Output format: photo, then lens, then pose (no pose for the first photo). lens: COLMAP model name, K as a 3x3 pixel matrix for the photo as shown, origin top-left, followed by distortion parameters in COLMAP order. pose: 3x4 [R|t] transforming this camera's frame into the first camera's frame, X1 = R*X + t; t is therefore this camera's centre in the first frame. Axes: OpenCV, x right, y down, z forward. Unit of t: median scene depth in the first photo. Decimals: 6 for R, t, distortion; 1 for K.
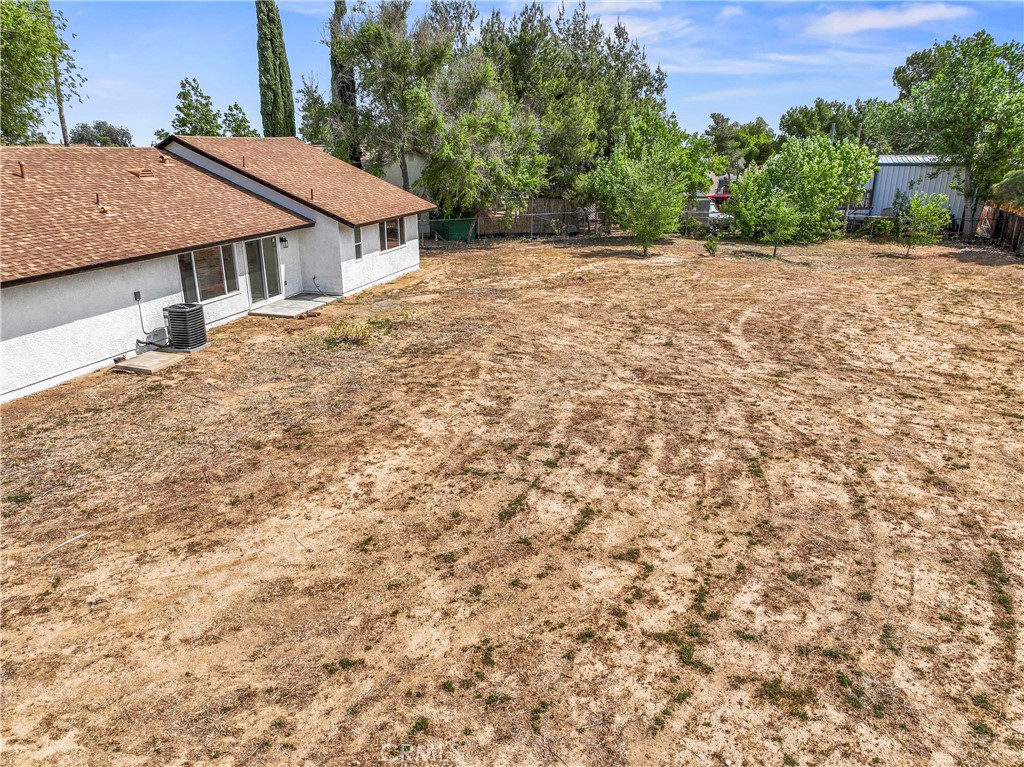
lens RADIAL K [[719.6, 0, 514.2], [0, 719.6, 384.0], [0, 0, 1]] dist [0.002392, 0.011290]
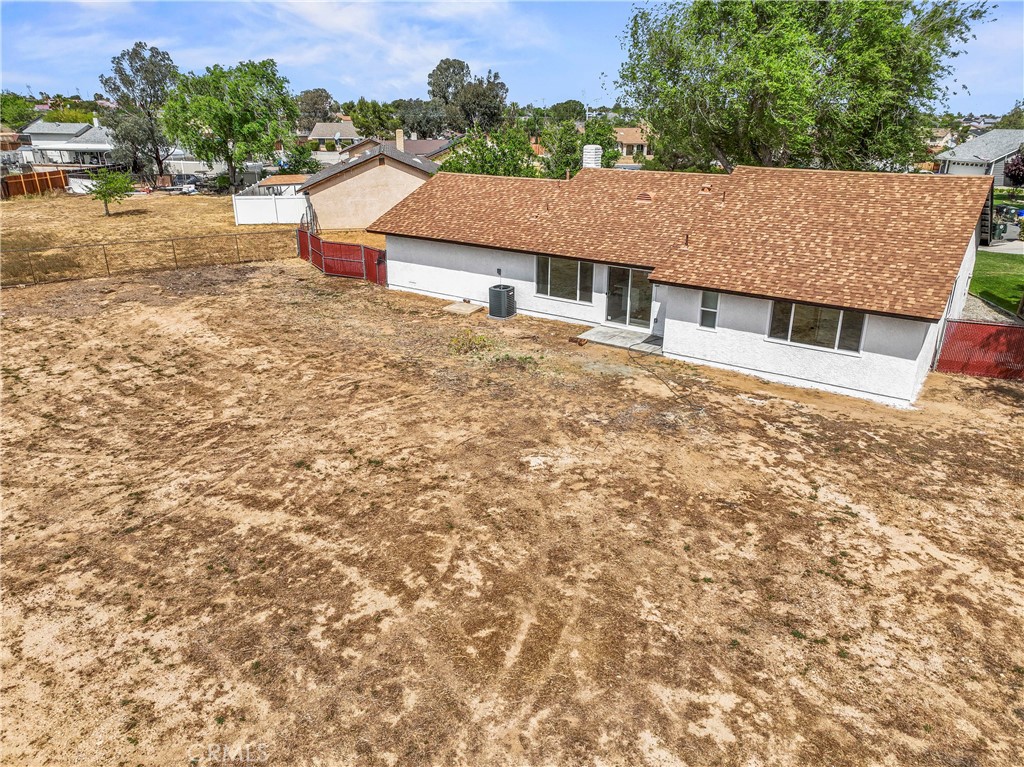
lens RADIAL K [[719.6, 0, 514.2], [0, 719.6, 384.0], [0, 0, 1]] dist [0.002392, 0.011290]
pose [[-0.353576, 0.330758, -0.874976, 1.079739], [-0.297325, 0.847147, 0.440386, -0.746950], [0.886895, 0.415862, -0.201188, 1.792528]]
